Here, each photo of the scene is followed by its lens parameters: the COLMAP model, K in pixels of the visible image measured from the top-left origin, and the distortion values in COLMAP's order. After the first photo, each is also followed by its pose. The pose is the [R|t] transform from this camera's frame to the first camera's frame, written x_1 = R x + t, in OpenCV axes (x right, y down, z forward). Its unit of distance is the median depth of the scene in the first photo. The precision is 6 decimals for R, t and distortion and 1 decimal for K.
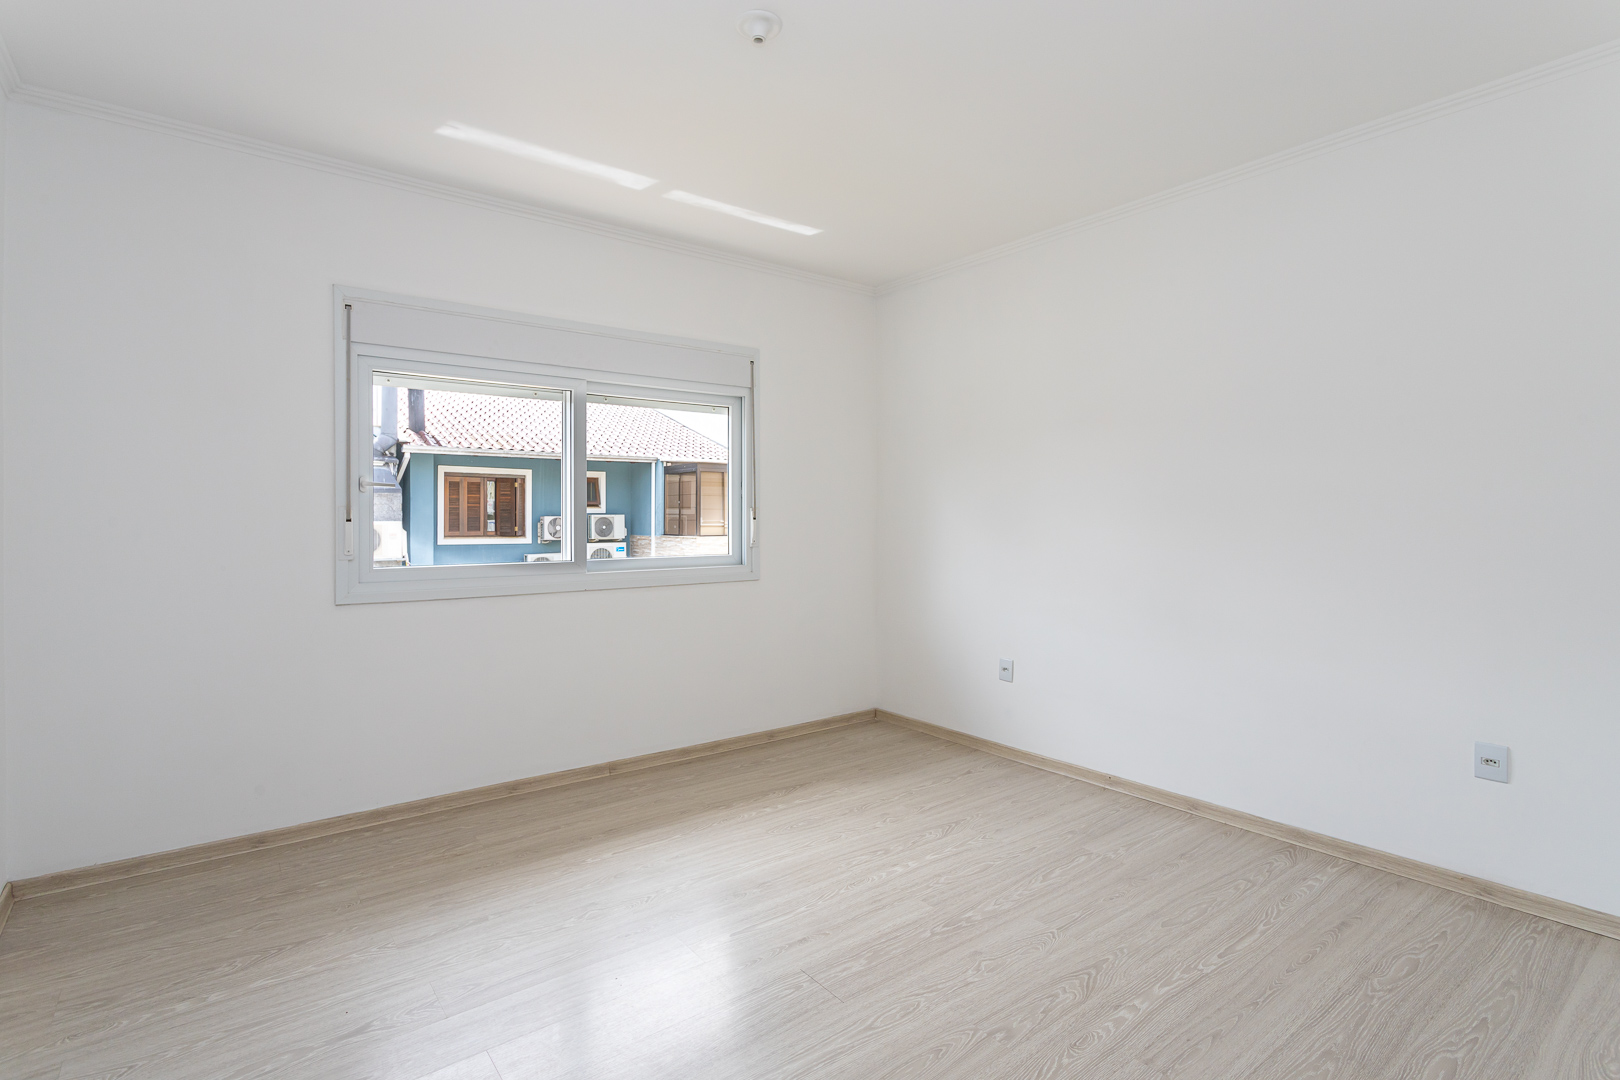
lens RADIAL K [[792.3, 0, 821.4], [0, 792.3, 517.9], [0, 0, 1]] dist [0.001785, 0.000721]
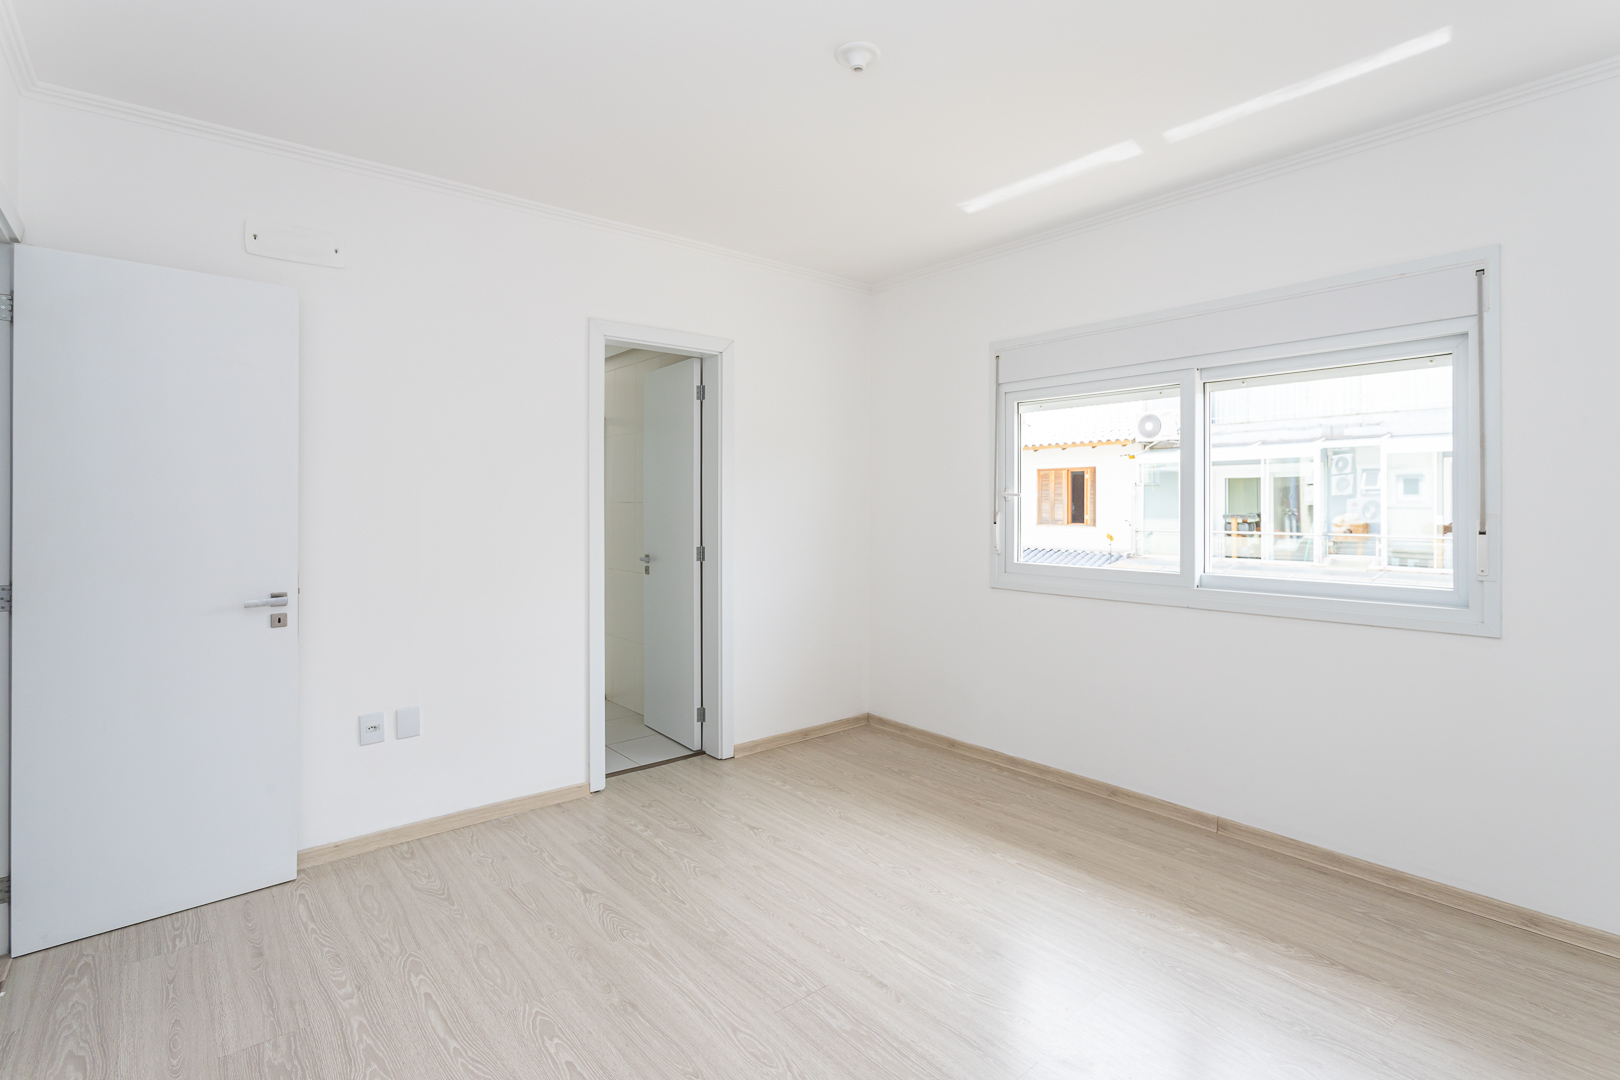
lens RADIAL K [[789.8, 0, 808.7], [0, 789.8, 497.4], [0, 0, 1]] dist [-0.002728, -0.000293]
pose [[0.019947, -0.007720, -0.999771, 0.722815], [-0.001641, 0.999969, -0.007755, -0.030113], [0.999800, 0.001795, 0.019934, 0.705484]]
